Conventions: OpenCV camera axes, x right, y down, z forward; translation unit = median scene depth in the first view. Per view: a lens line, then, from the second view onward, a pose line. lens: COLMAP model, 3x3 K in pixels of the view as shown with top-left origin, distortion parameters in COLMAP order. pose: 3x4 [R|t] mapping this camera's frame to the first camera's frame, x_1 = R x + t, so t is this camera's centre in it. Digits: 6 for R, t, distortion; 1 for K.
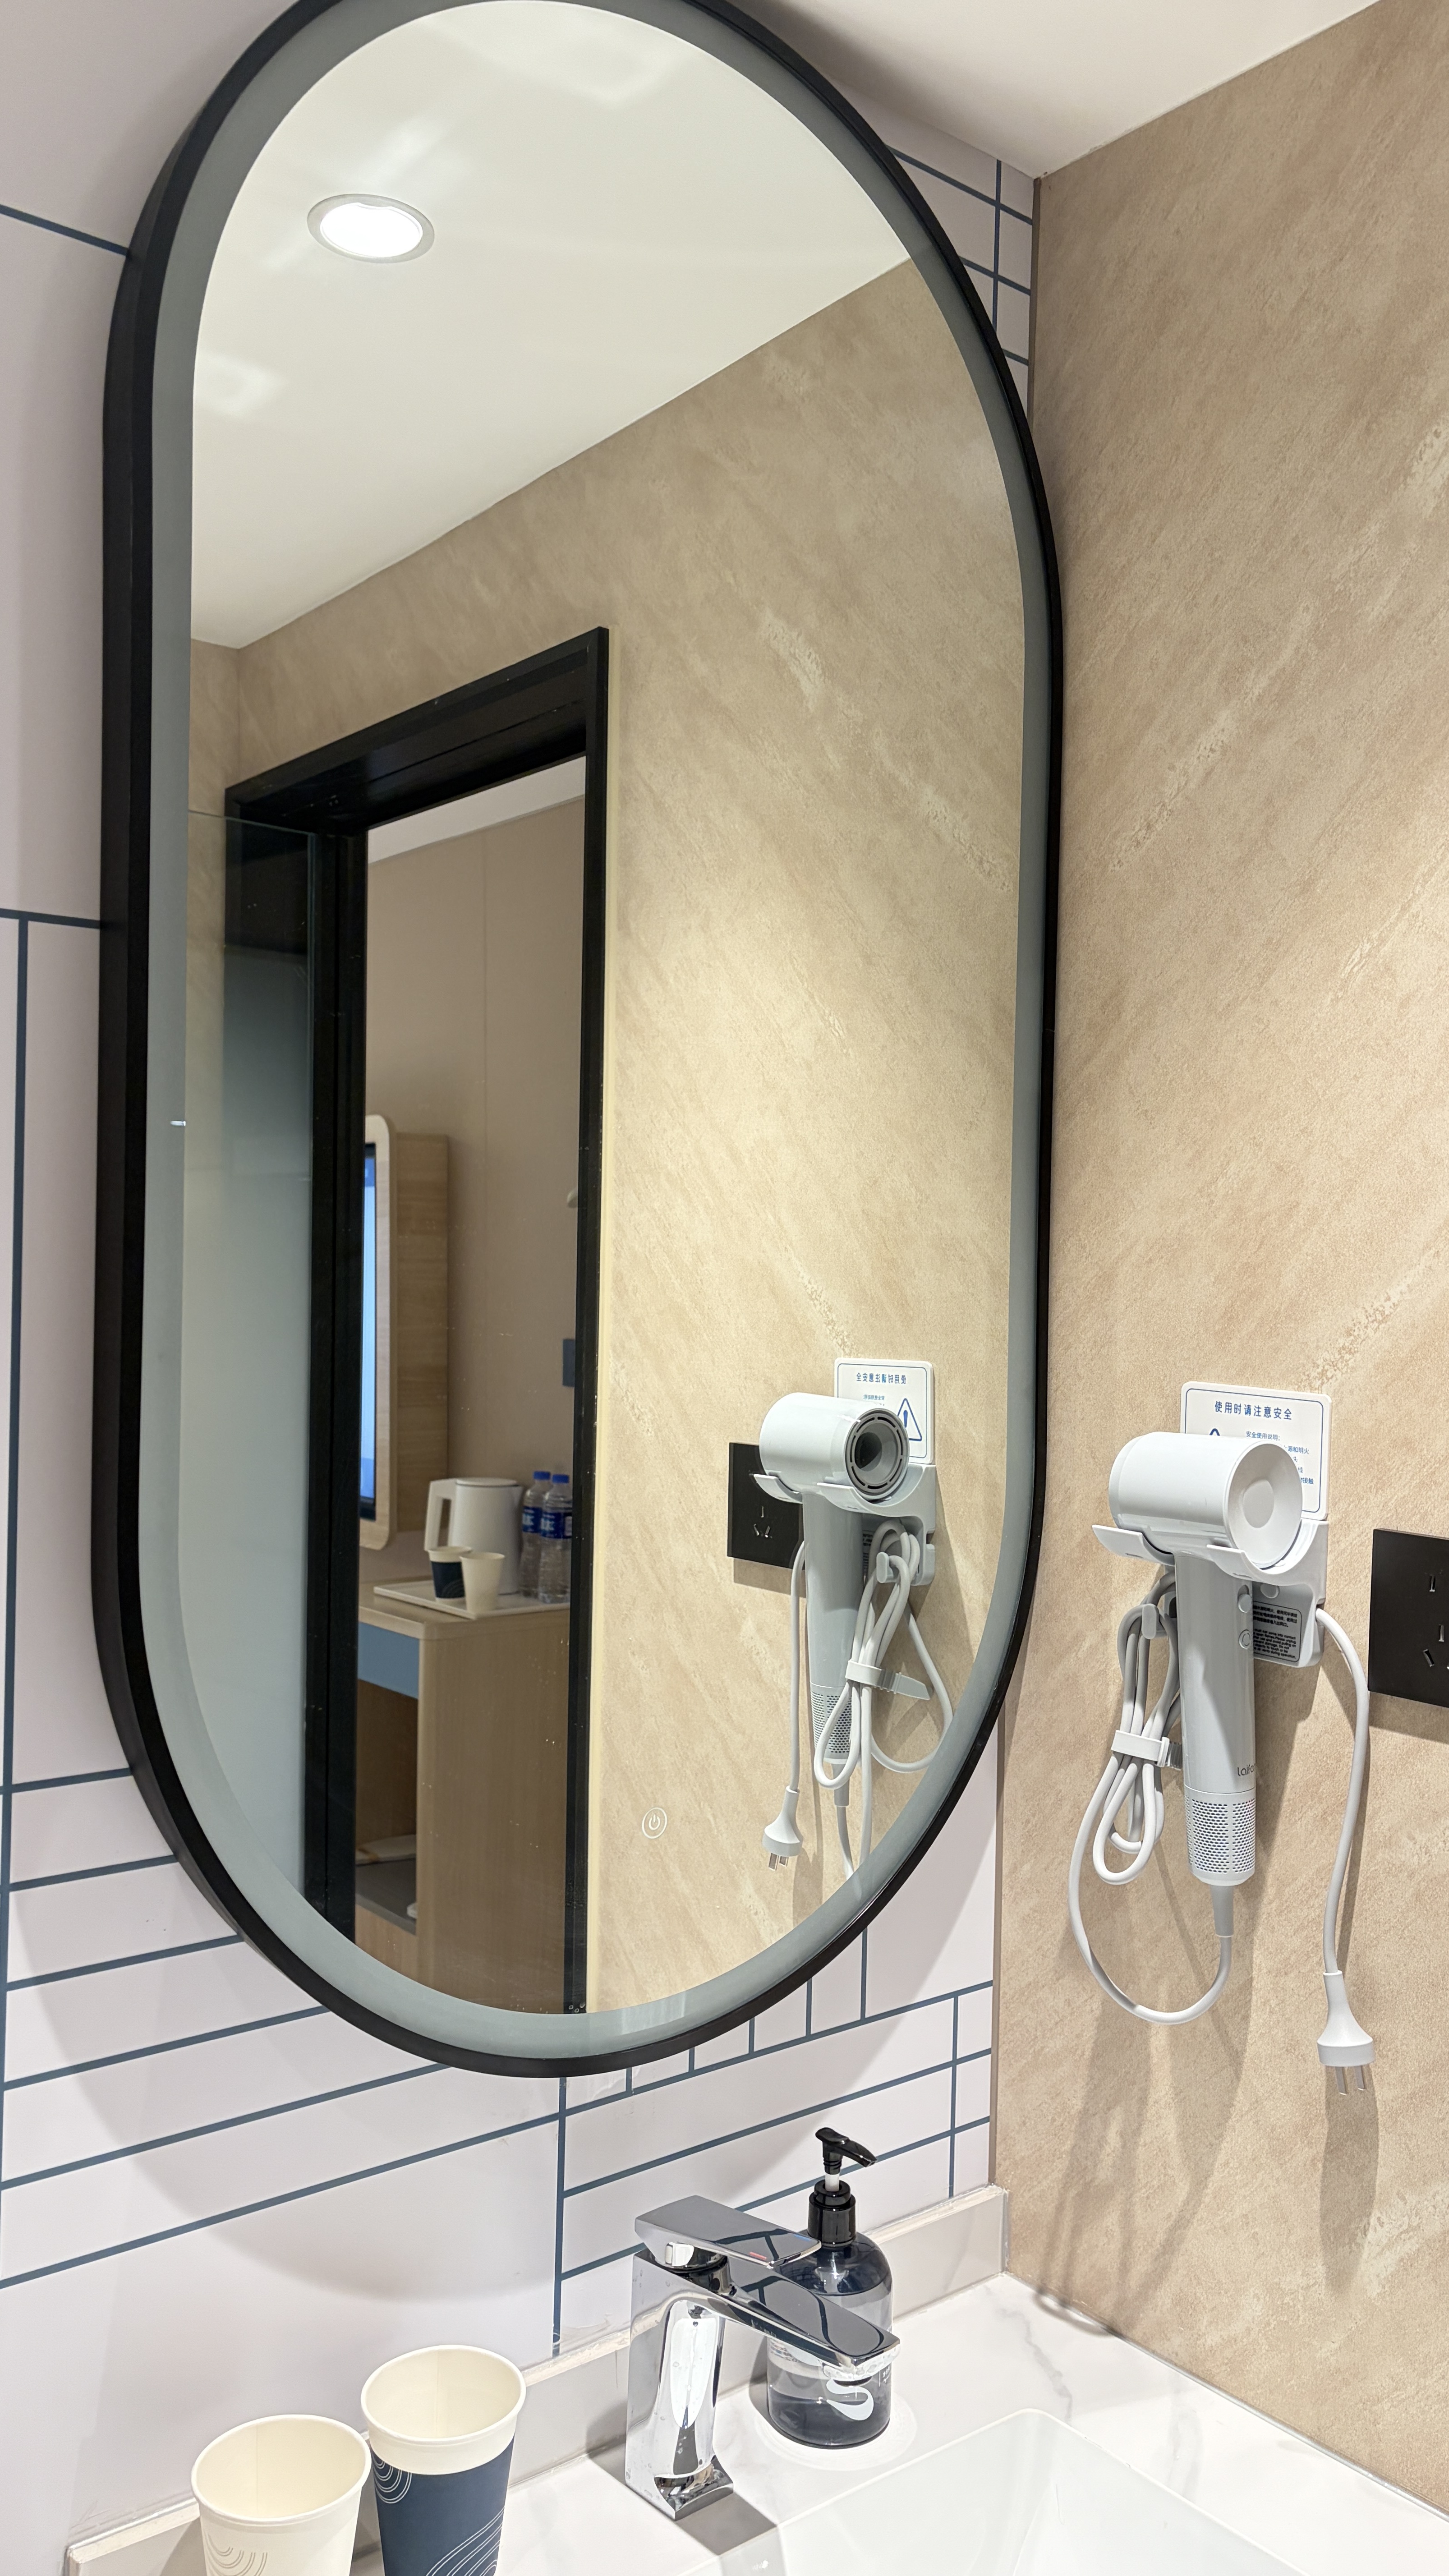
lens RADIAL K [[2003.8, 0, 731.9], [0, 2003.8, 1291.4], [0, 0, 1]] dist [0.010234, -0.008463]
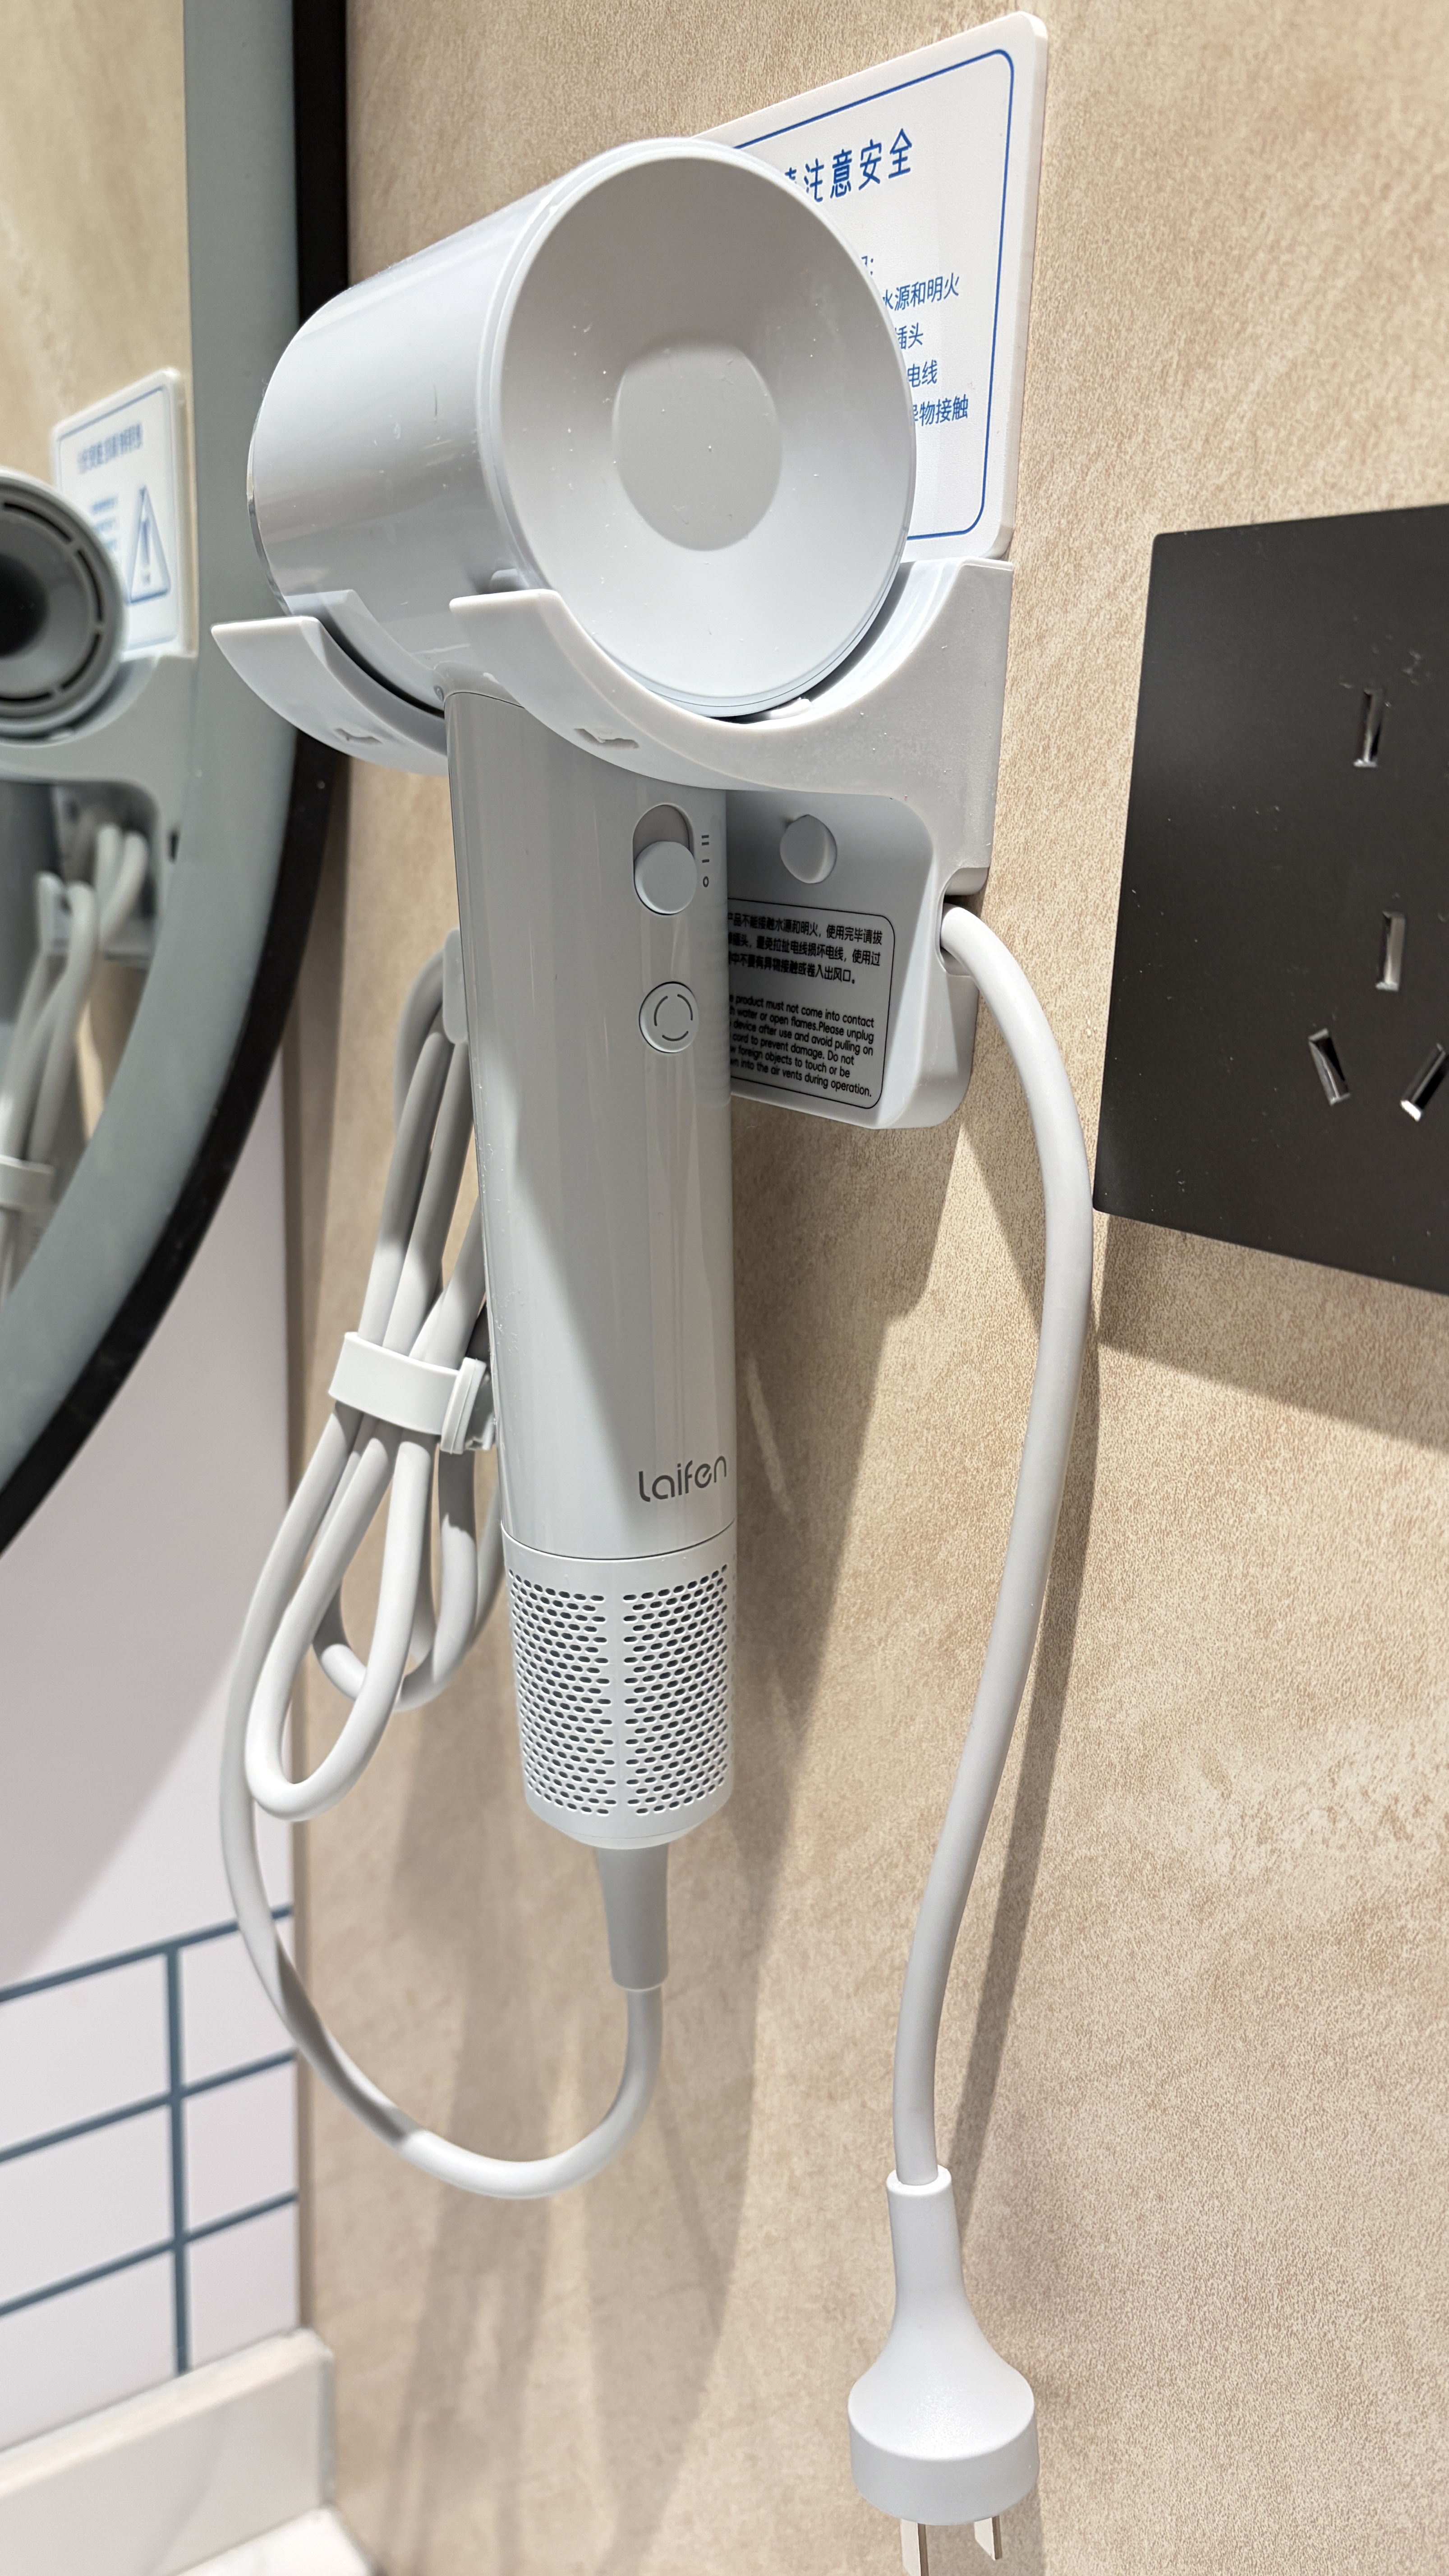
lens RADIAL K [[2003.8, 0, 721.3], [0, 2003.8, 1280.4], [0, 0, 1]] dist [0.010234, -0.008463]
pose [[0.998848, 0.028334, -0.038739, 0.270504], [-0.020178, 0.980259, 0.196688, 0.153521], [0.043547, -0.195679, 0.979701, 0.722875]]
